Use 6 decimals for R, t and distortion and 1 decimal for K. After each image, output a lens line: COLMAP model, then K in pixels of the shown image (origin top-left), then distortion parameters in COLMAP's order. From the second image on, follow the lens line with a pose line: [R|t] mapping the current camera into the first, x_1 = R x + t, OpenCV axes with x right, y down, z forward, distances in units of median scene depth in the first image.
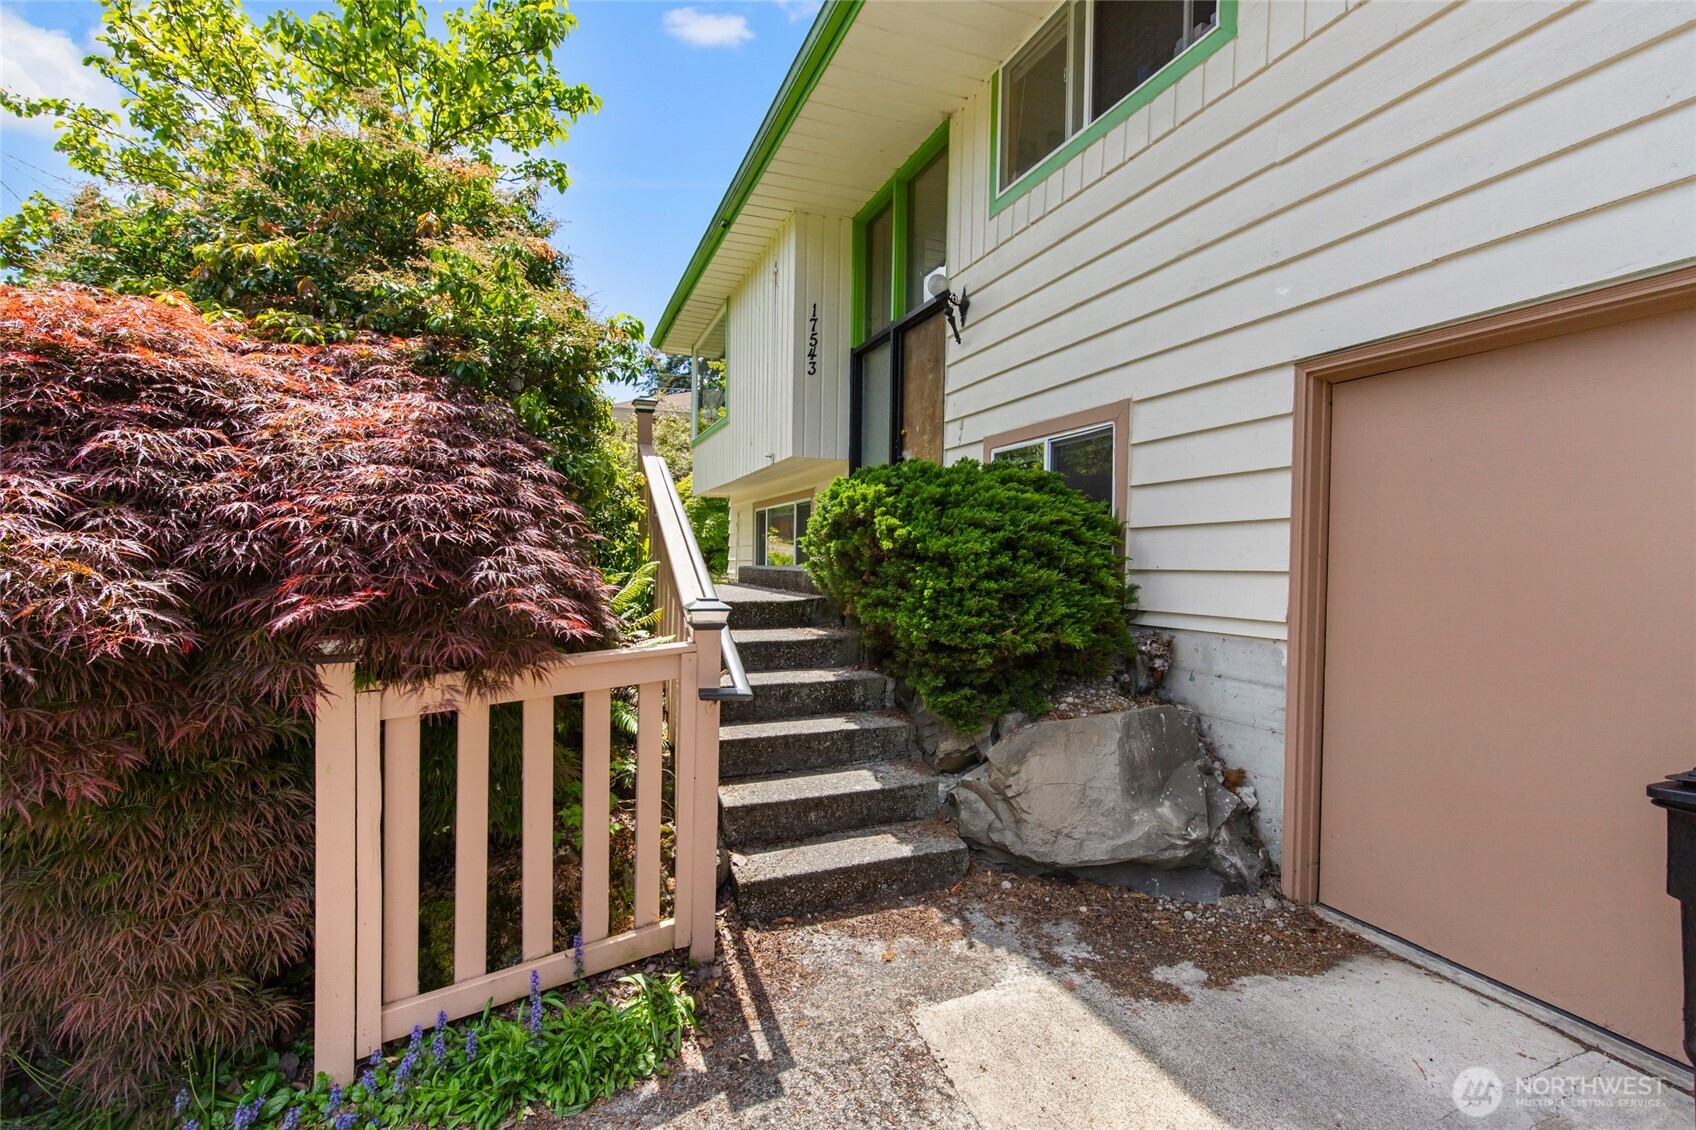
lens RADIAL K [[758.3, 0, 854.8], [0, 758.3, 563.9], [0, 0, 1]] dist [0.006154, -0.001491]
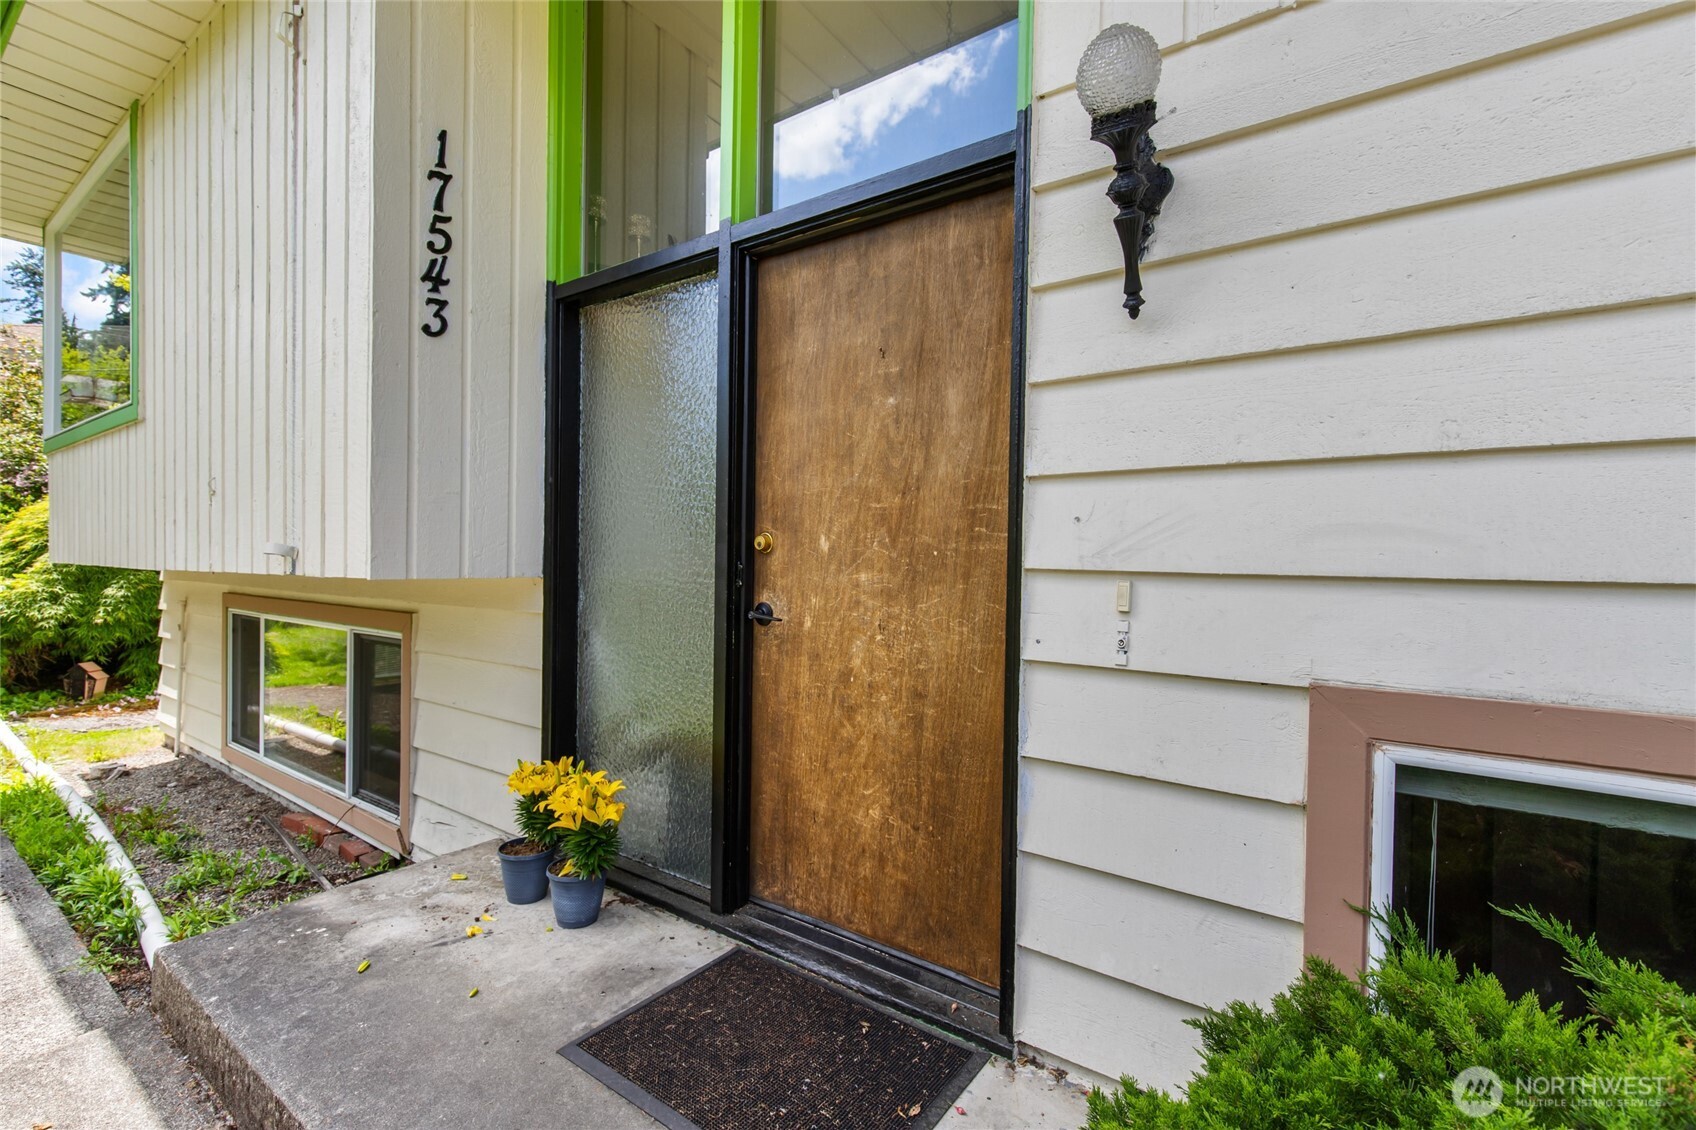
lens RADIAL K [[758.3, 0, 842.0], [0, 758.3, 566.3], [0, 0, 1]] dist [0.006154, -0.001491]
pose [[0.854977, -0.006551, 0.518625, -0.077863], [-0.000178, 0.999916, 0.012924, -0.150383], [-0.518667, -0.011142, 0.854904, 0.611158]]
